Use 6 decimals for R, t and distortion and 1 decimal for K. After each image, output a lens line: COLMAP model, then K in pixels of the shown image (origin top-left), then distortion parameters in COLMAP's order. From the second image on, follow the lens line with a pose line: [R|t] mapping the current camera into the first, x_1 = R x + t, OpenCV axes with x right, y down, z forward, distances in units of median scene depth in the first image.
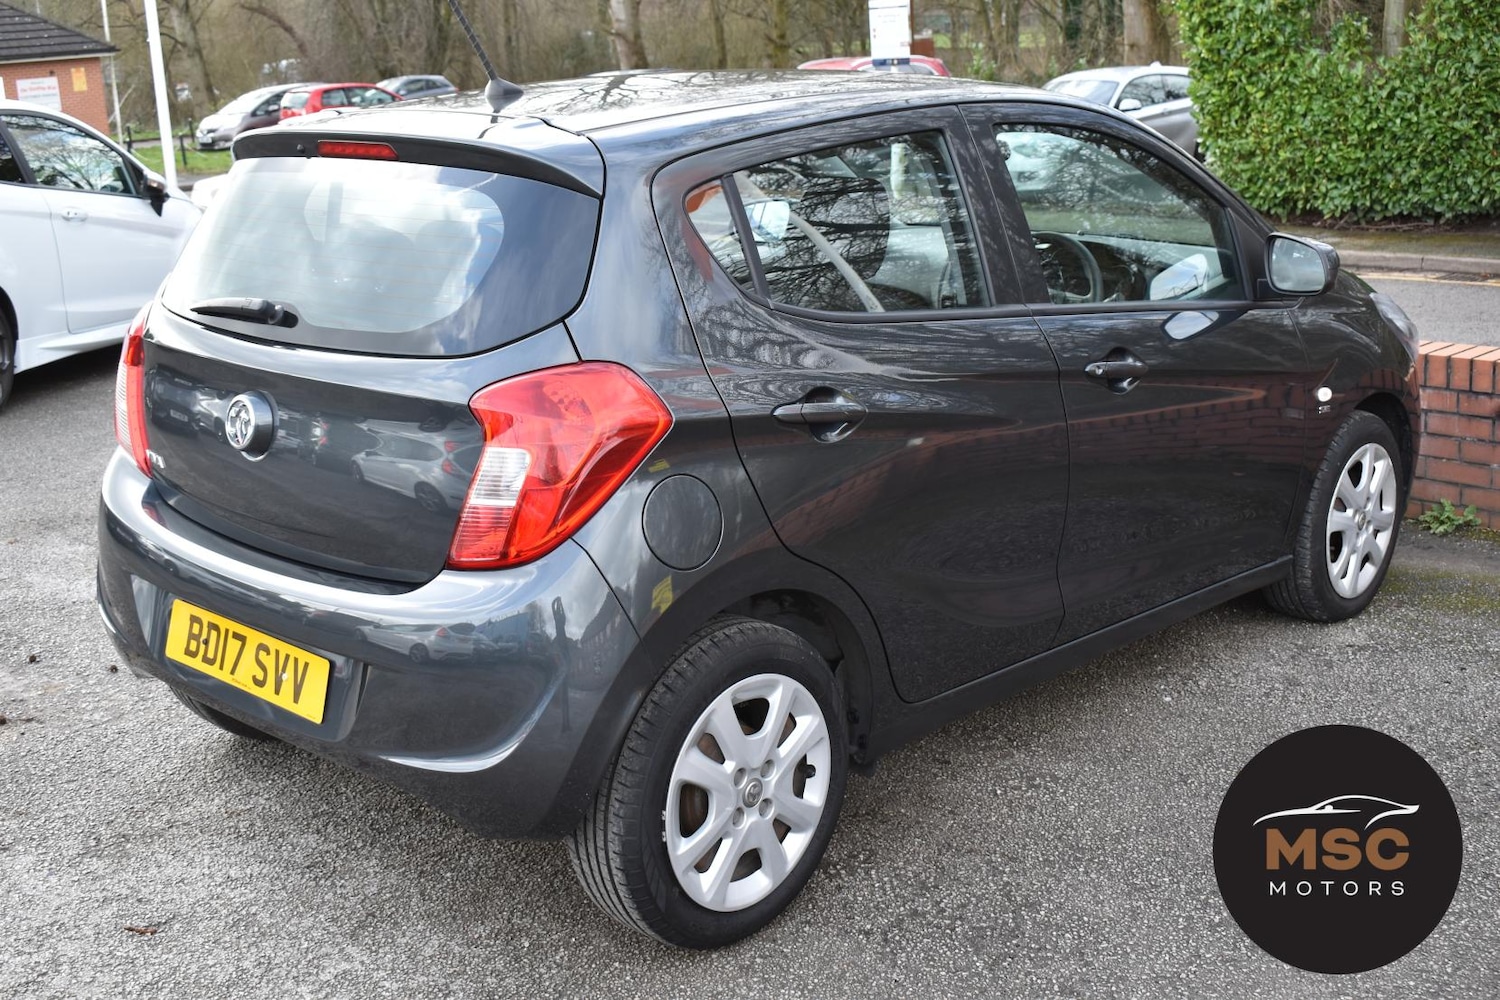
lens RADIAL K [[1798.0, 0, 754.2], [0, 1798.0, 492.7], [0, 0, 1]] dist [-0.055653, 0.000000]
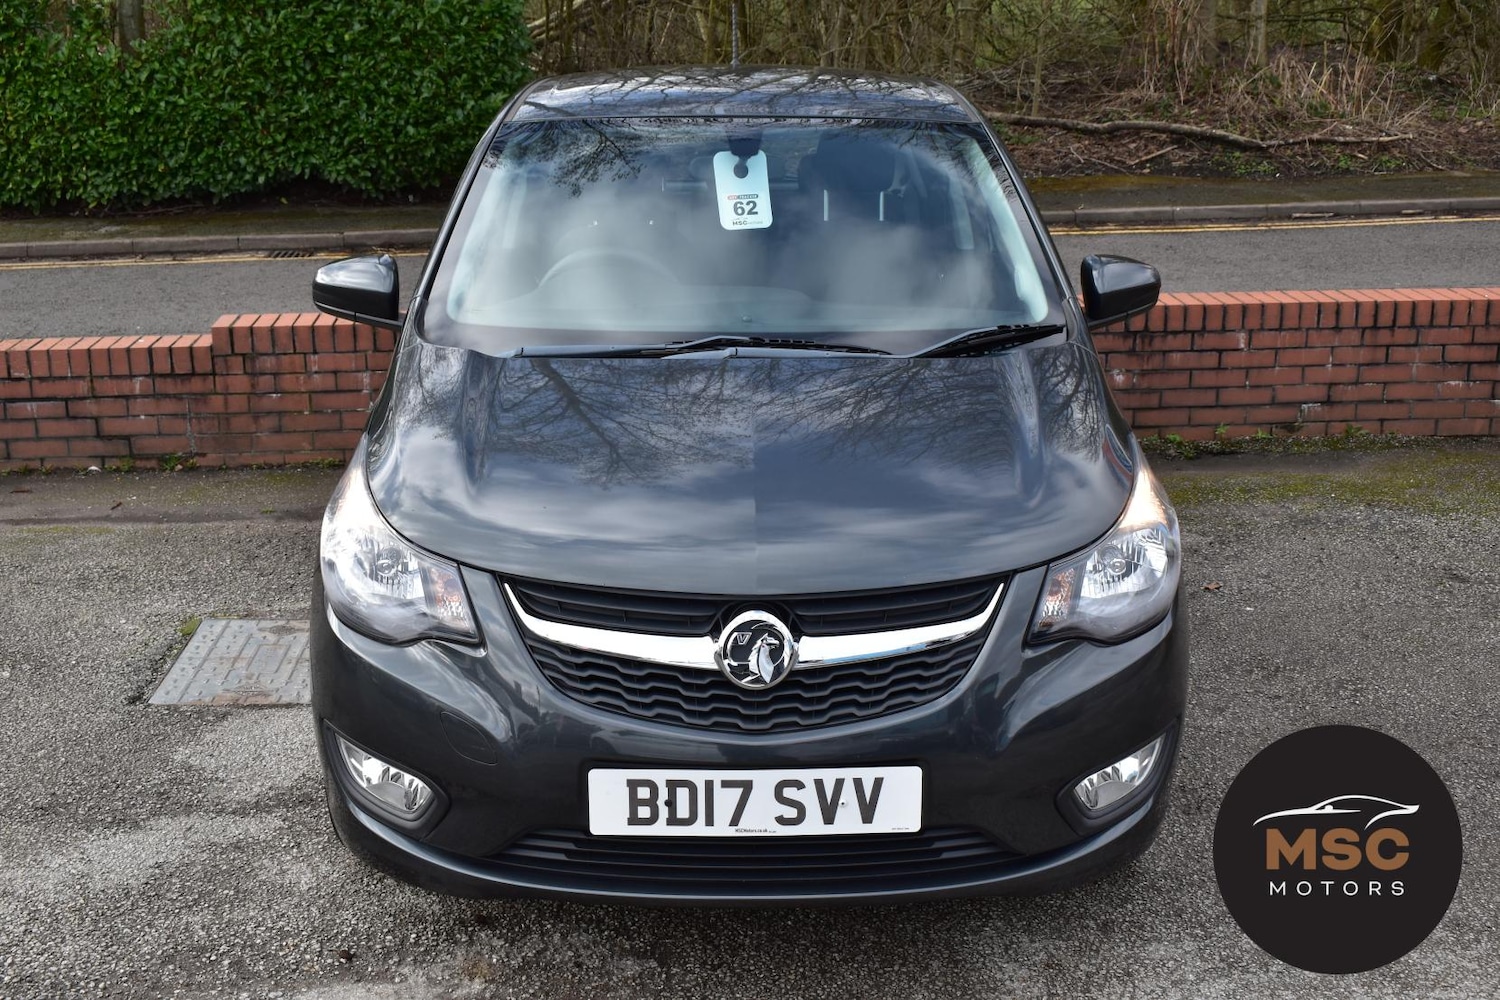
lens RADIAL K [[1798.0, 0, 747.4], [0, 1798.0, 488.0], [0, 0, 1]] dist [-0.055653, 0.000000]
pose [[0.633035, -0.177755, 0.753439, -0.219992], [0.169298, 0.981509, 0.089319, -0.031940], [-0.755384, 0.071014, 0.651423, 0.119556]]
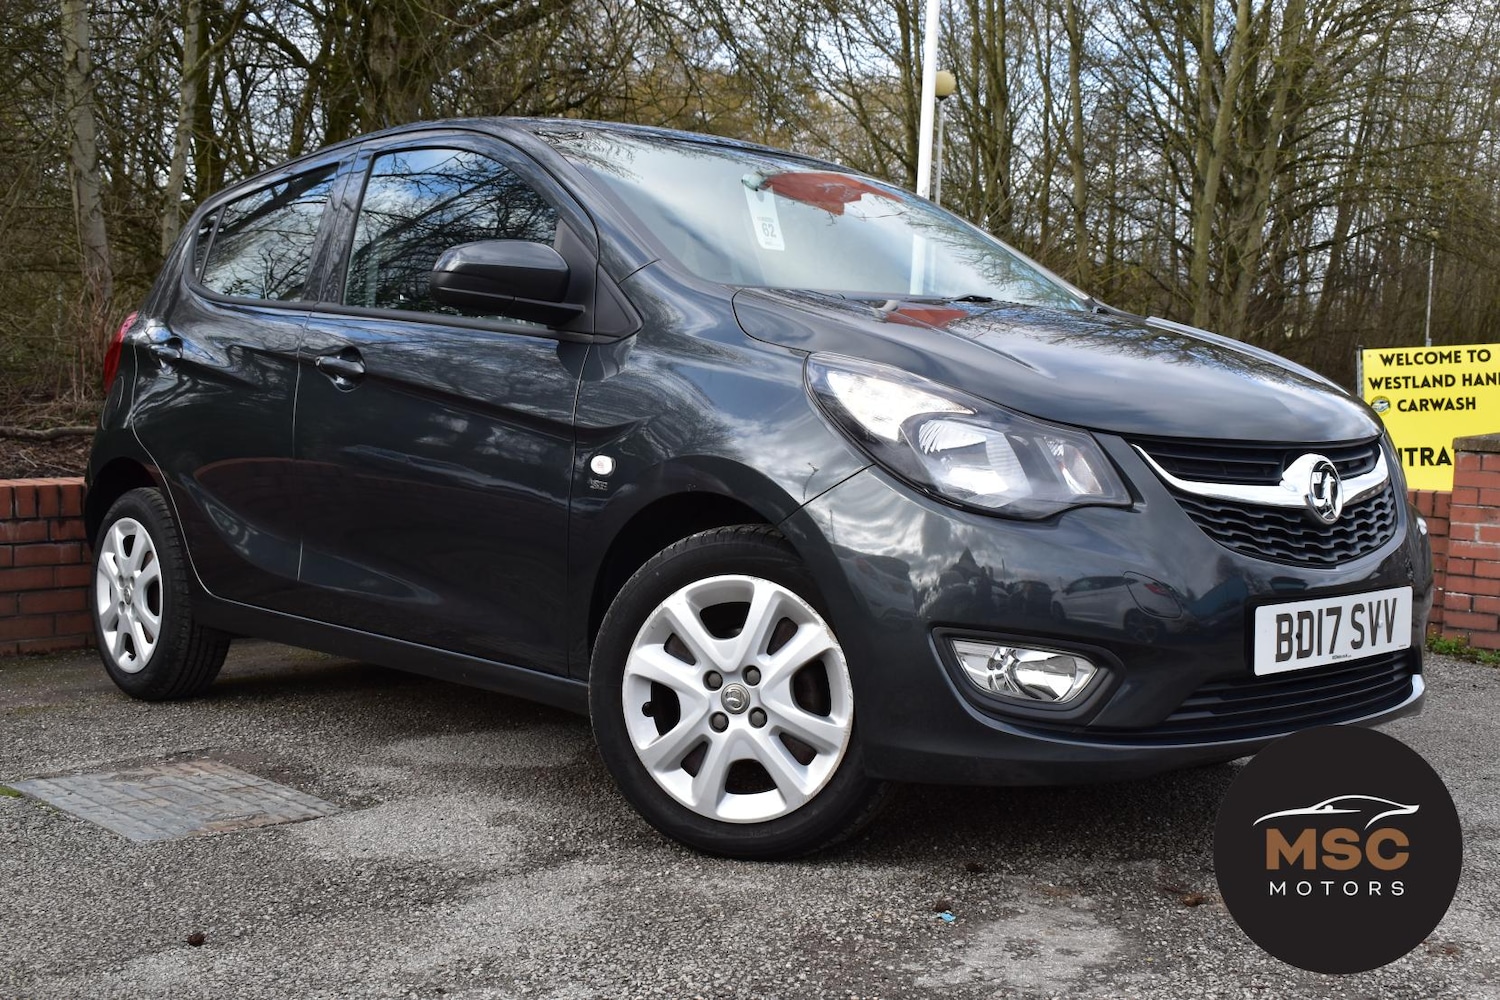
lens RADIAL K [[1798.0, 0, 752.4], [0, 1798.0, 413.3], [0, 0, 1]] dist [-0.055653, 0.000000]
pose [[-0.034010, 0.016847, 0.999279, -0.279959], [0.223583, 0.974645, -0.008822, -0.021314], [-0.974091, 0.223122, -0.036915, 0.292104]]
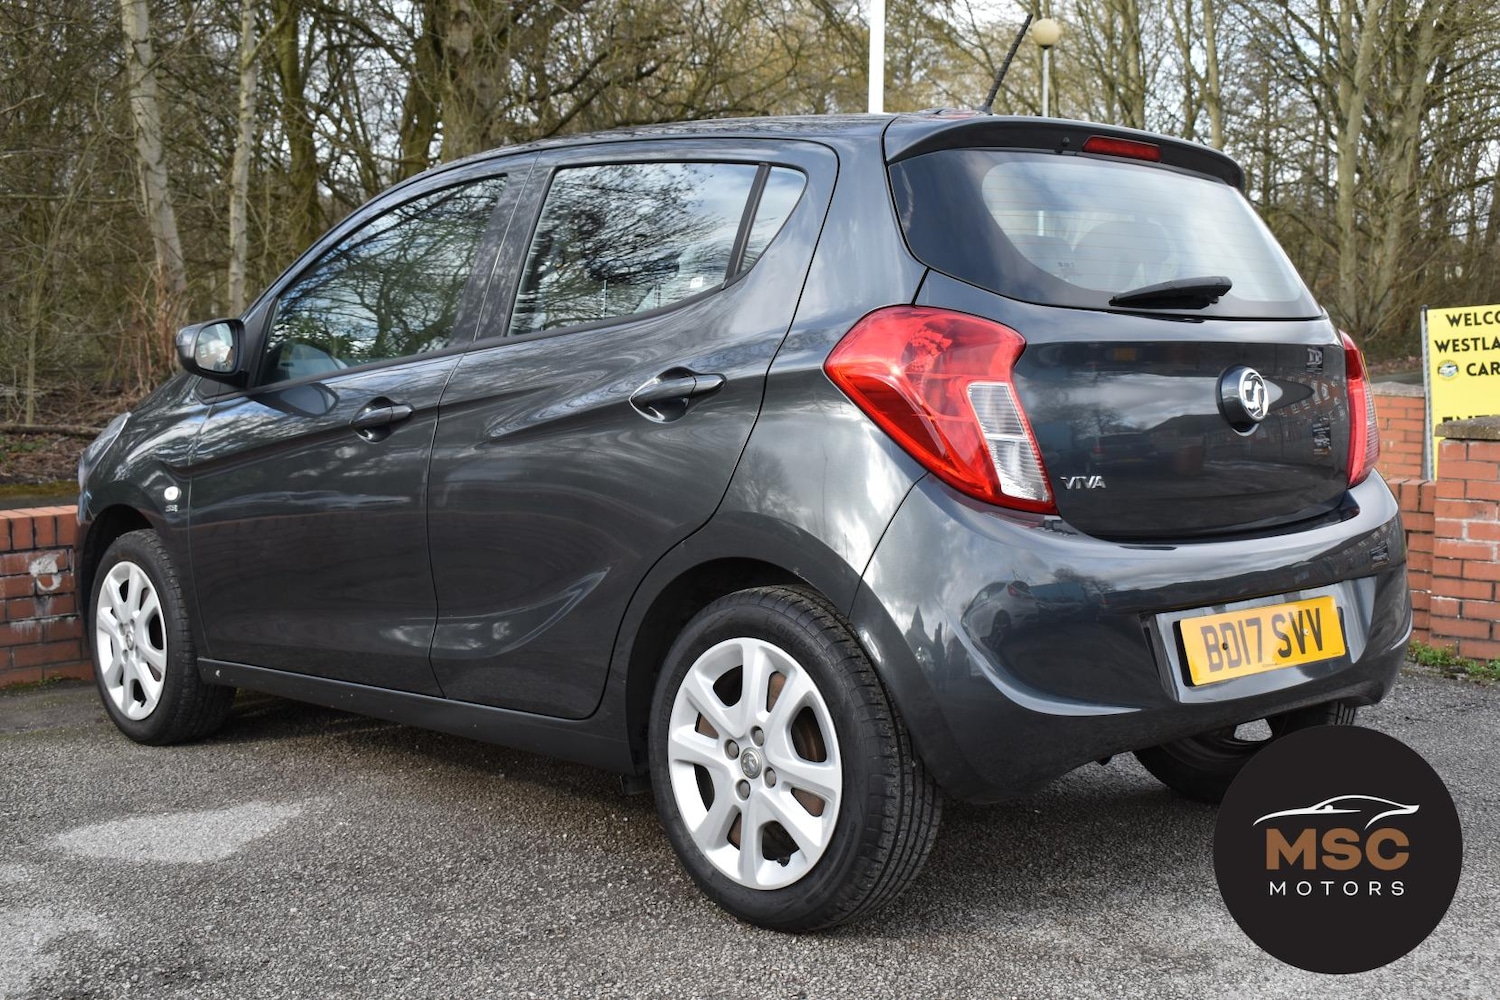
lens RADIAL K [[1798.0, 0, 741.2], [0, 1798.0, 503.9], [0, 0, 1]] dist [-0.055653, 0.000000]
pose [[0.063201, -0.055540, 0.996454, -0.247971], [0.252460, 0.966866, 0.037878, -0.017125], [-0.965541, 0.249171, 0.075128, 0.231174]]
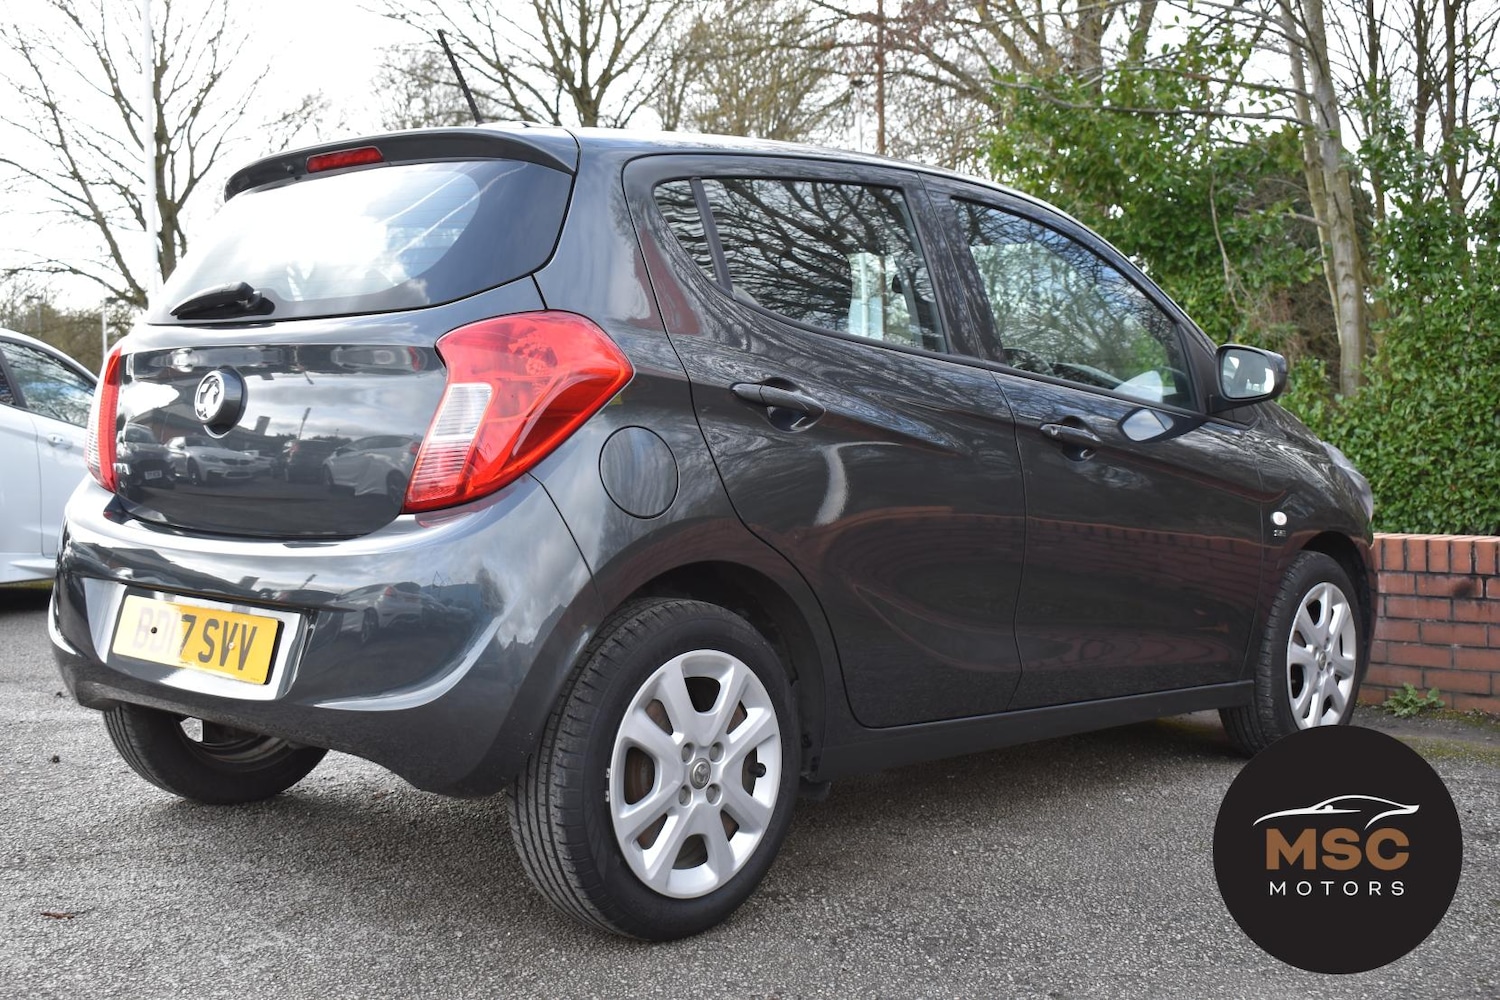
lens RADIAL K [[1798.0, 0, 753.9], [0, 1798.0, 506.0], [0, 0, 1]] dist [-0.055653, 0.000000]
pose [[0.999492, 0.029957, 0.010920, 0.002476], [-0.027031, 0.977739, -0.208076, 0.042720], [-0.016910, 0.207675, 0.978052, 0.002499]]
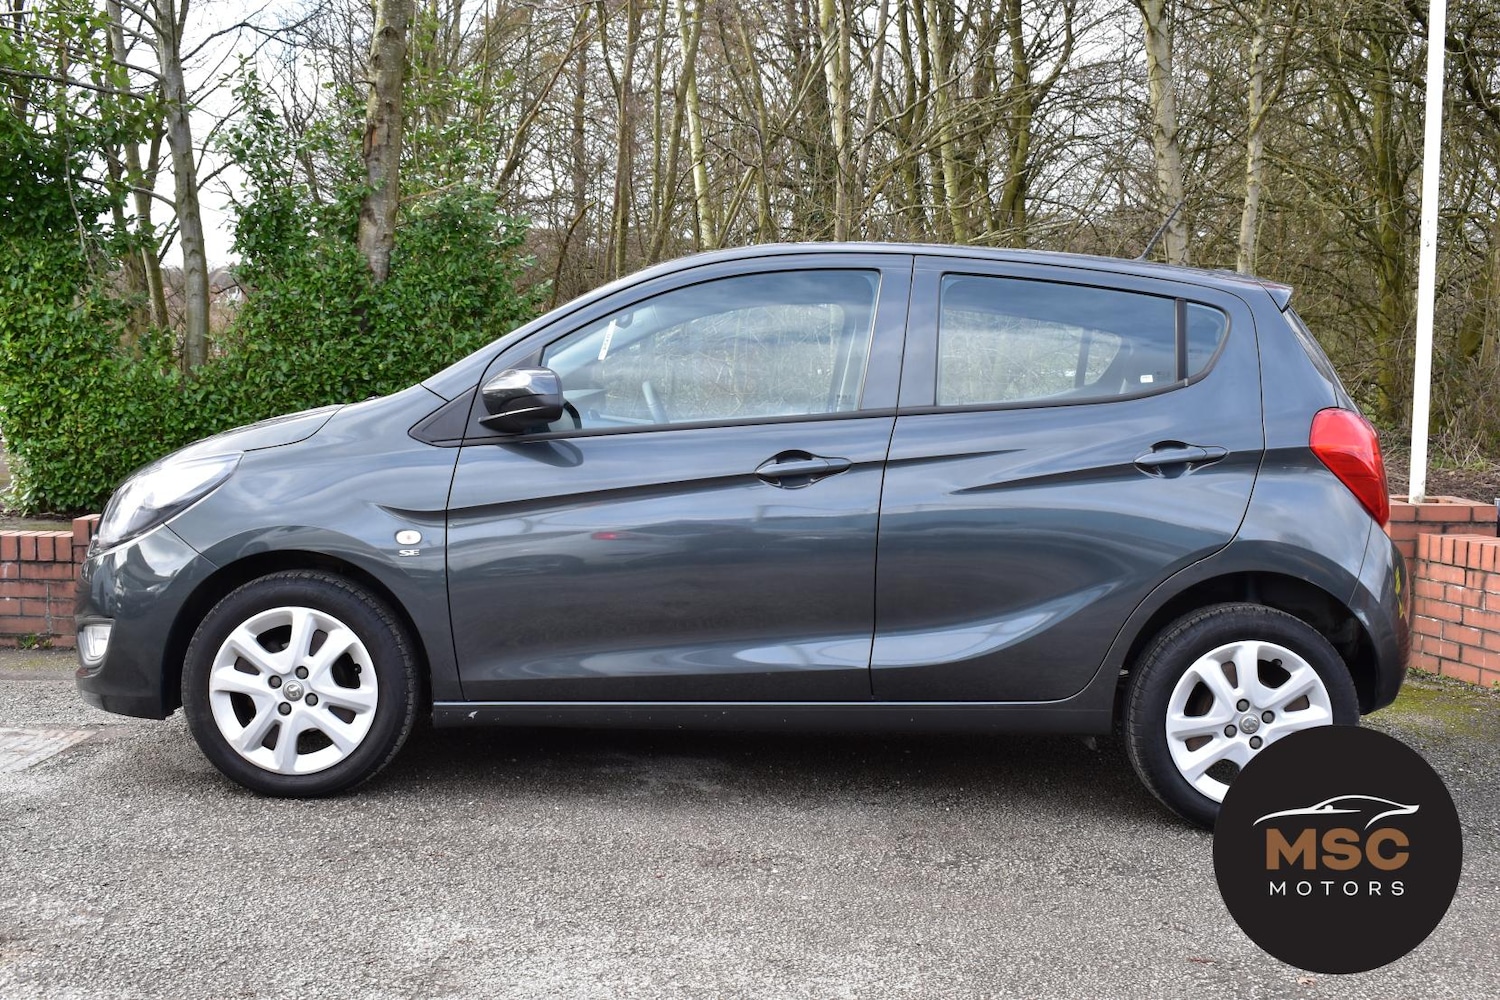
lens RADIAL K [[1706.9, 0, 750.7], [0, 1706.9, 484.7], [0, 0, 1]] dist [-0.065135, 0.000000]
pose [[0.681805, 0.002926, 0.731528, -0.182744], [0.141199, 0.980661, -0.135524, 0.020016], [-0.717778, 0.195692, 0.668206, 0.062601]]
